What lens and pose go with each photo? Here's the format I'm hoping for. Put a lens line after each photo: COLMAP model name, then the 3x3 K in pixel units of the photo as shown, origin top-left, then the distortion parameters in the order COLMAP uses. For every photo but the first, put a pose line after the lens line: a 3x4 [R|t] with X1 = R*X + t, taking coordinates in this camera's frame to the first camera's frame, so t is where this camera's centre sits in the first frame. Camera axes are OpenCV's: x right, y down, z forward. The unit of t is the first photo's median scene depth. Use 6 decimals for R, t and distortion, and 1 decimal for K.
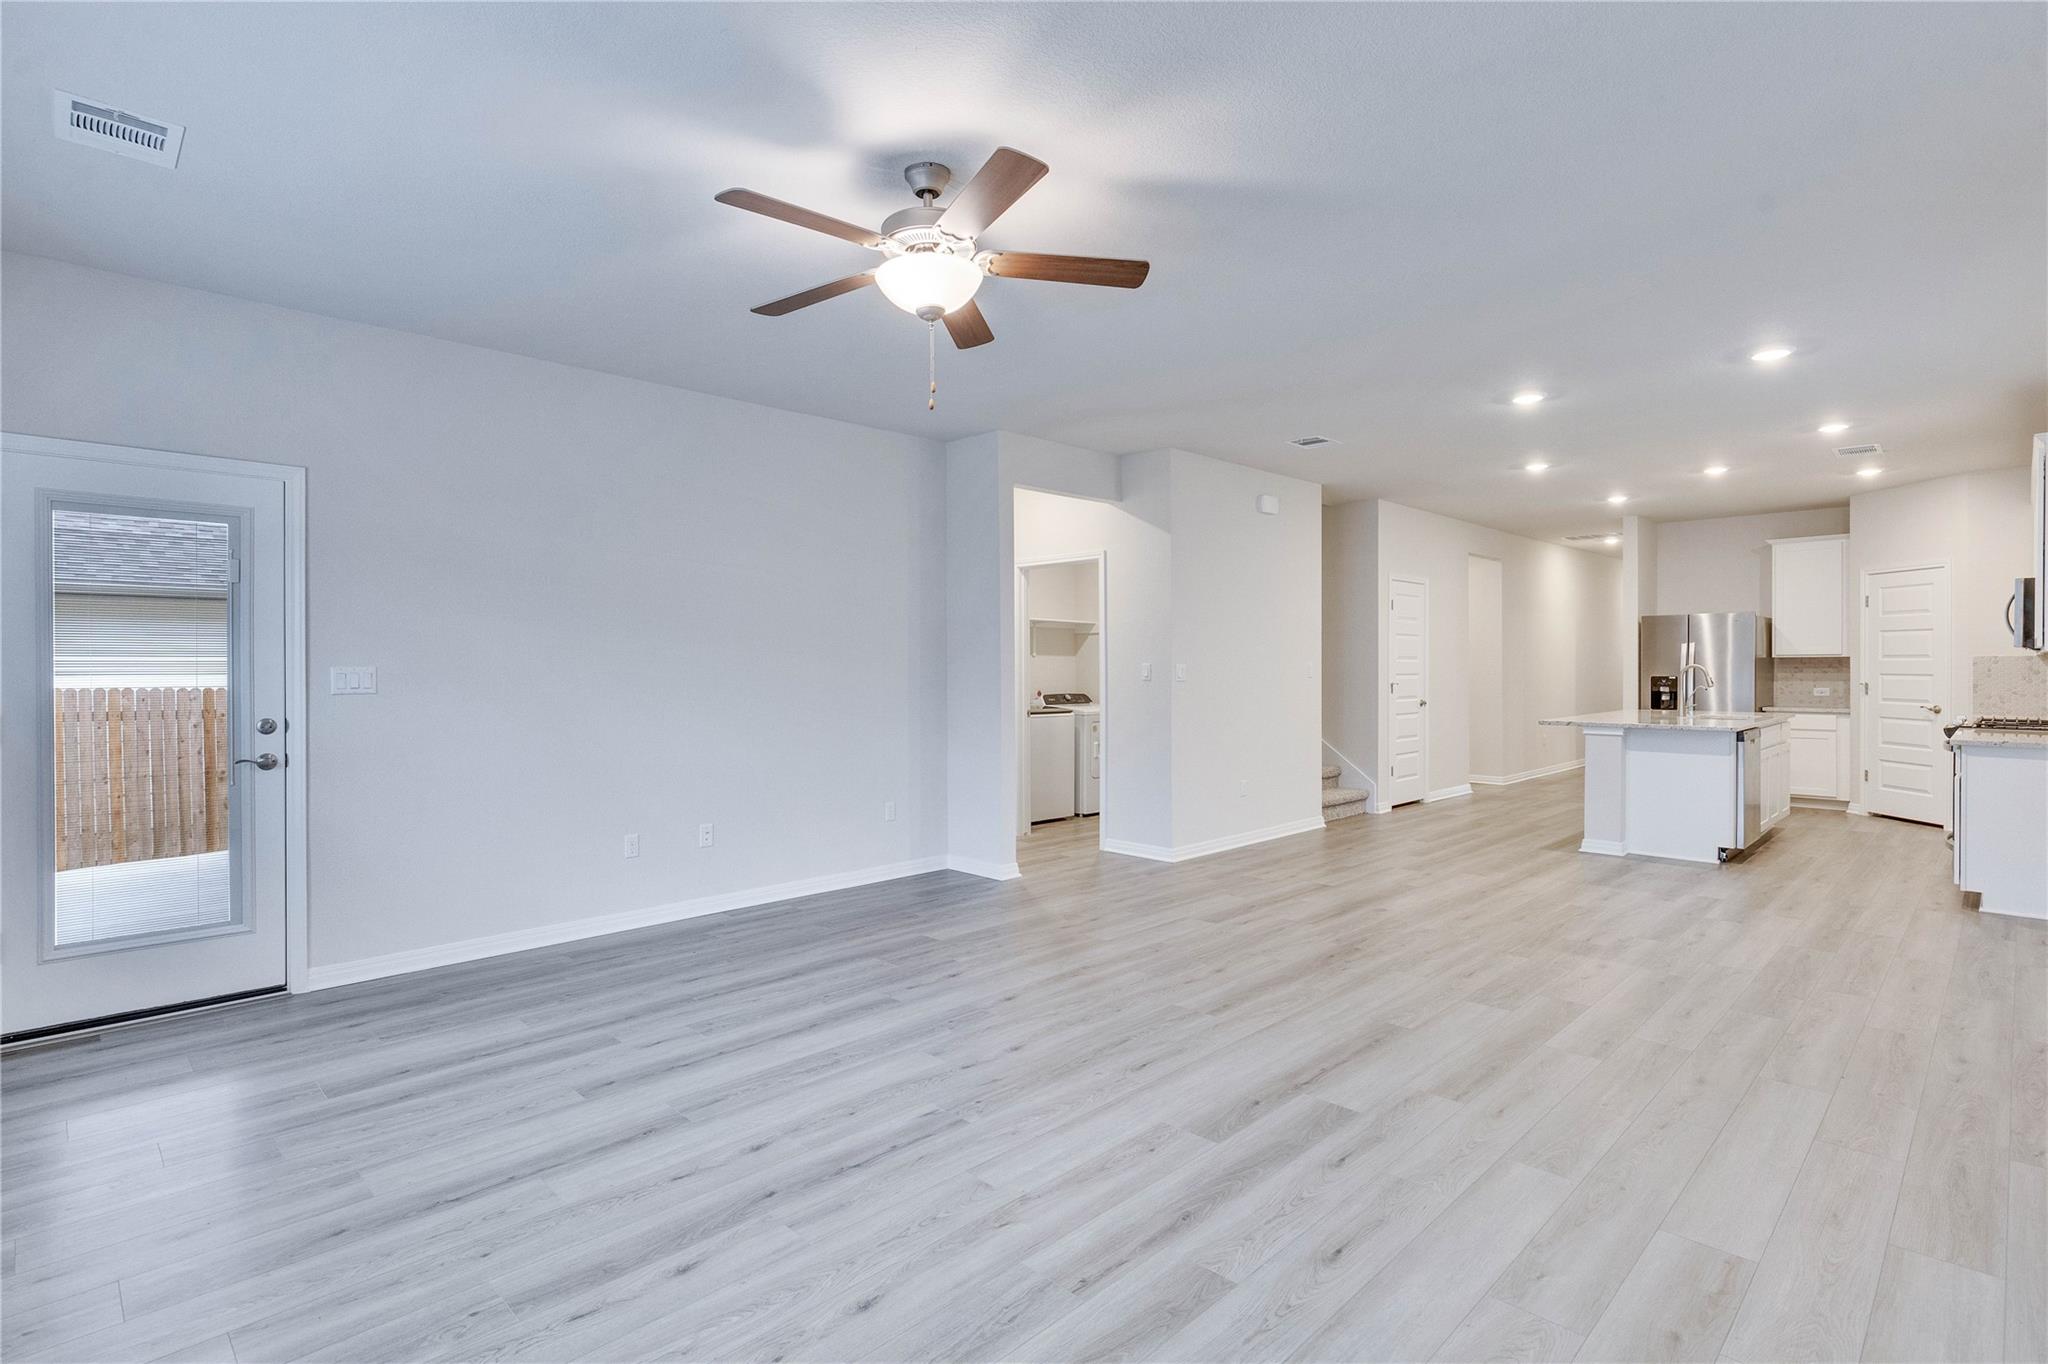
lens RADIAL K [[988.2, 0, 1035.2], [0, 988.2, 673.1], [0, 0, 1]] dist [0.009127, -0.002254]
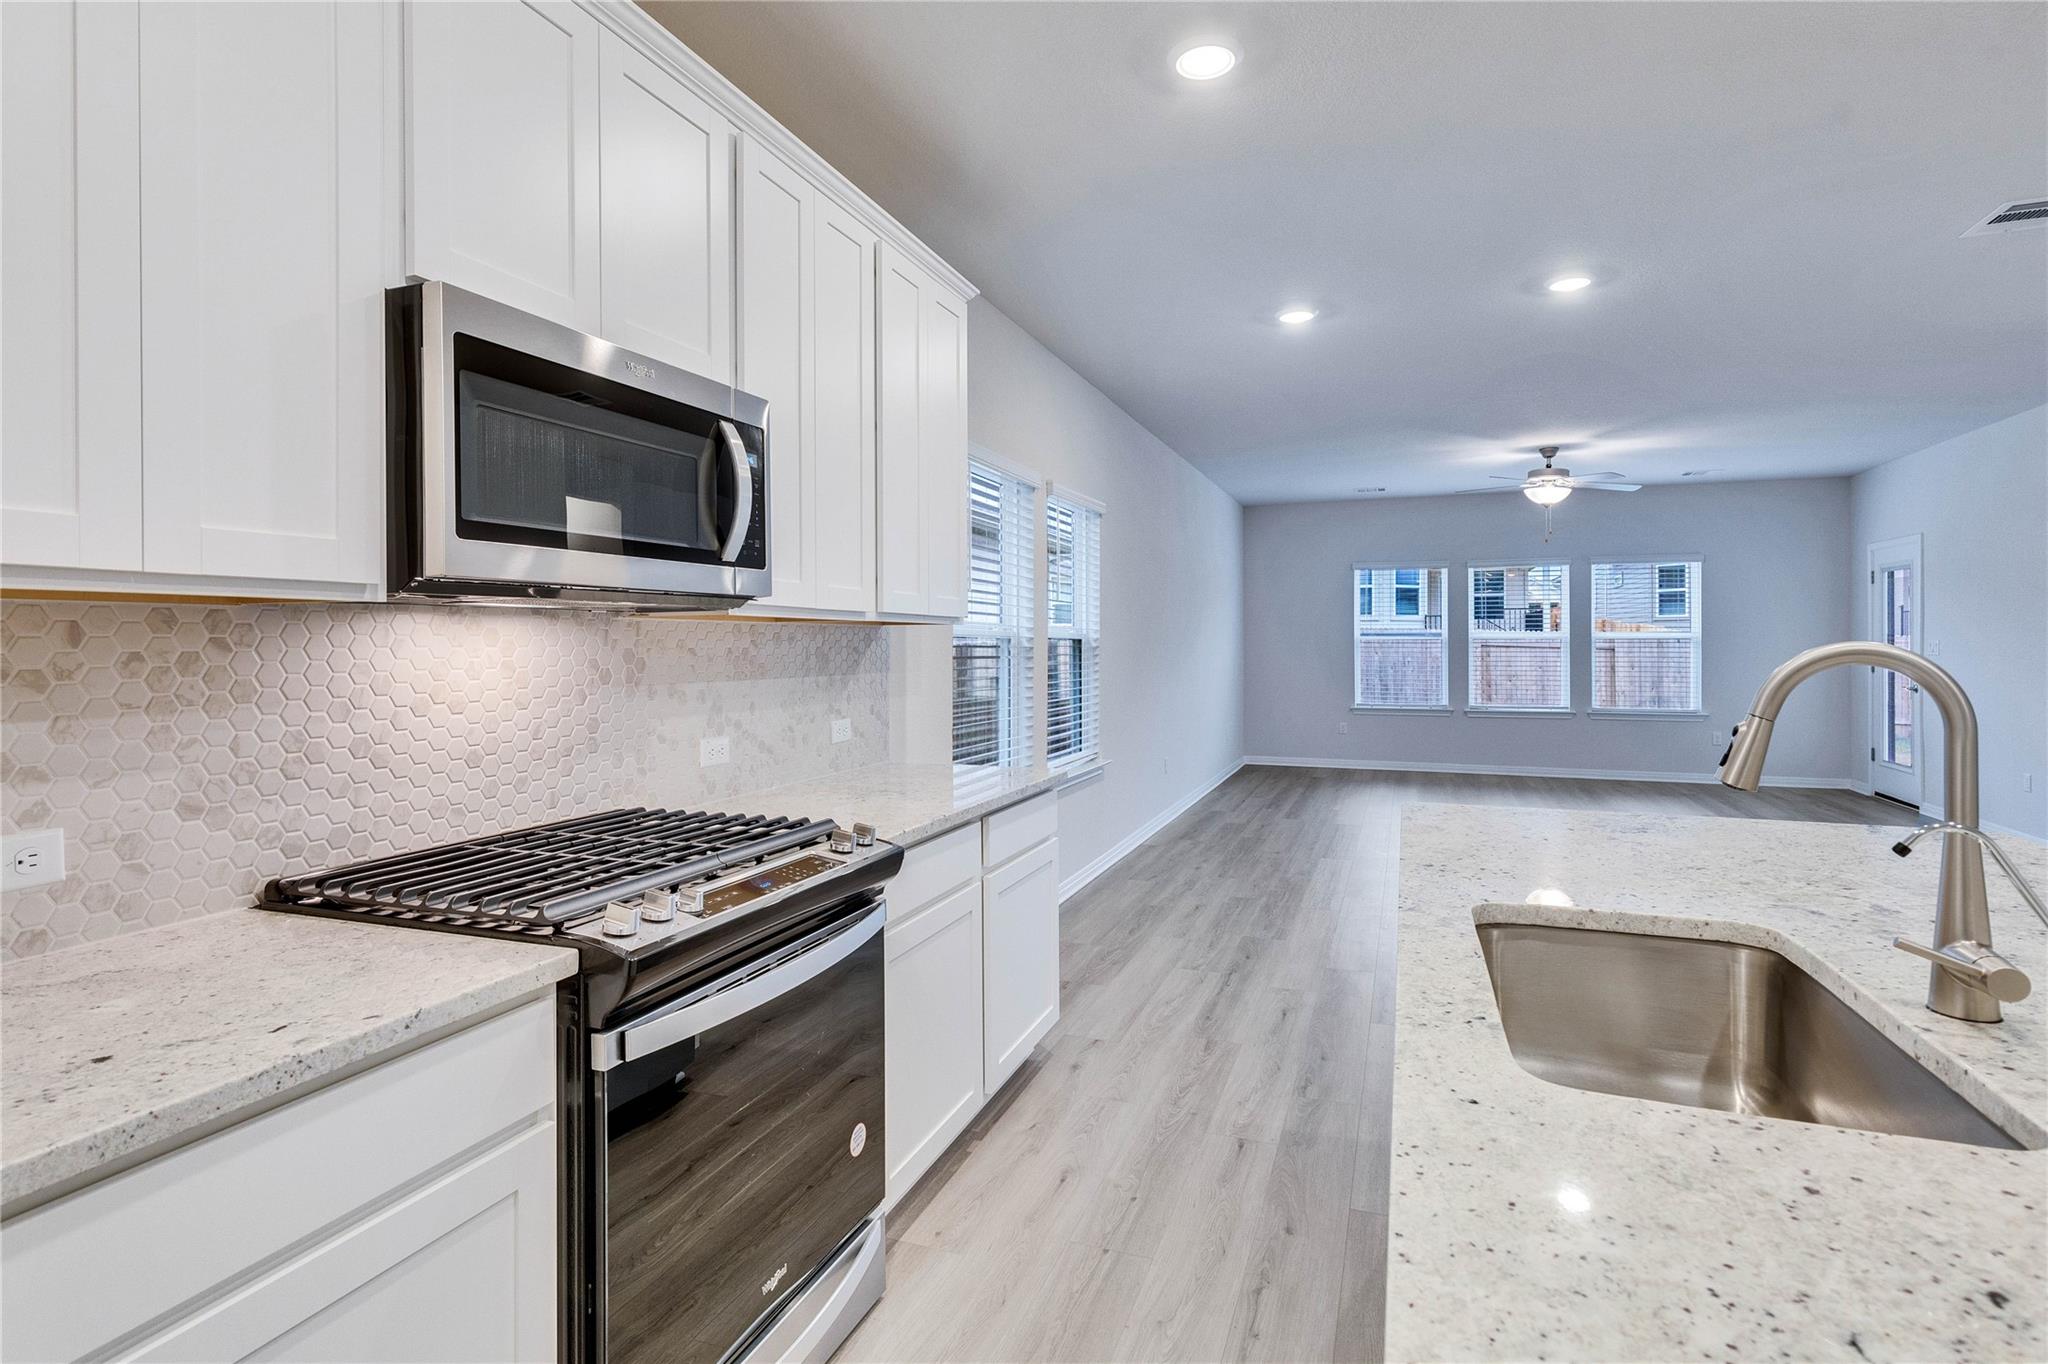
lens RADIAL K [[988.2, 0, 1031.8], [0, 988.2, 645.2], [0, 0, 1]] dist [0.009127, -0.002254]
pose [[-0.916450, 0.005587, -0.400111, 0.857296], [0.002151, 0.999957, 0.009036, -0.011048], [0.400144, 0.007420, -0.916422, 1.117140]]
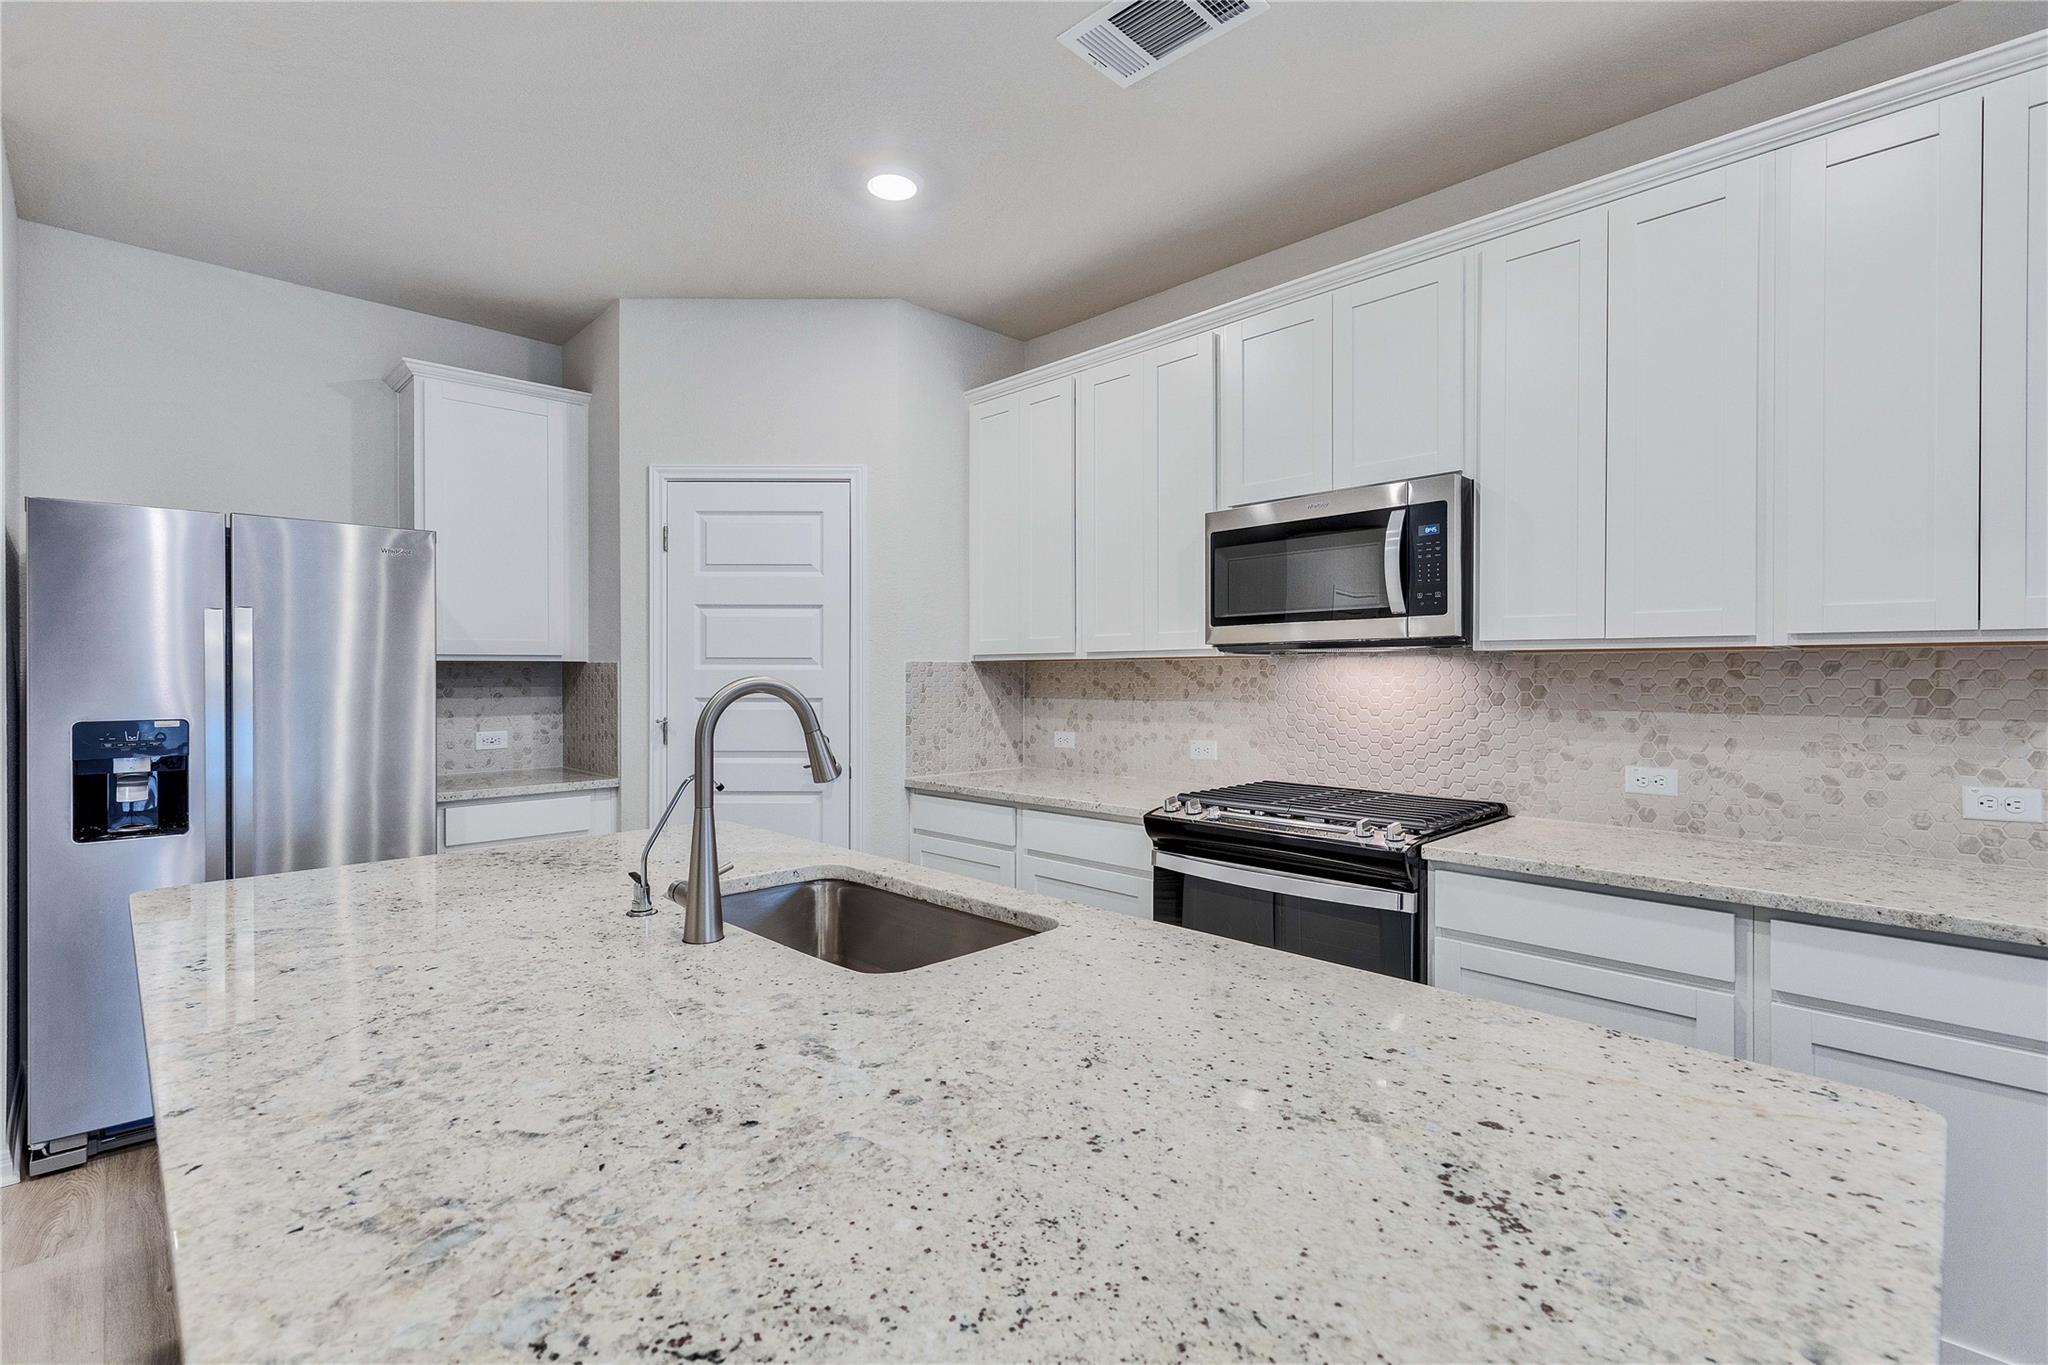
lens RADIAL K [[930.0, 0, 1013.6], [0, 930.0, 676.7], [0, 0, 1]] dist [0.008081, -0.000283]
pose [[0.016585, -0.000828, 0.999862, 0.484980], [0.008035, 0.999967, 0.000695, -0.009762], [-0.999830, 0.008022, 0.016592, 0.973937]]
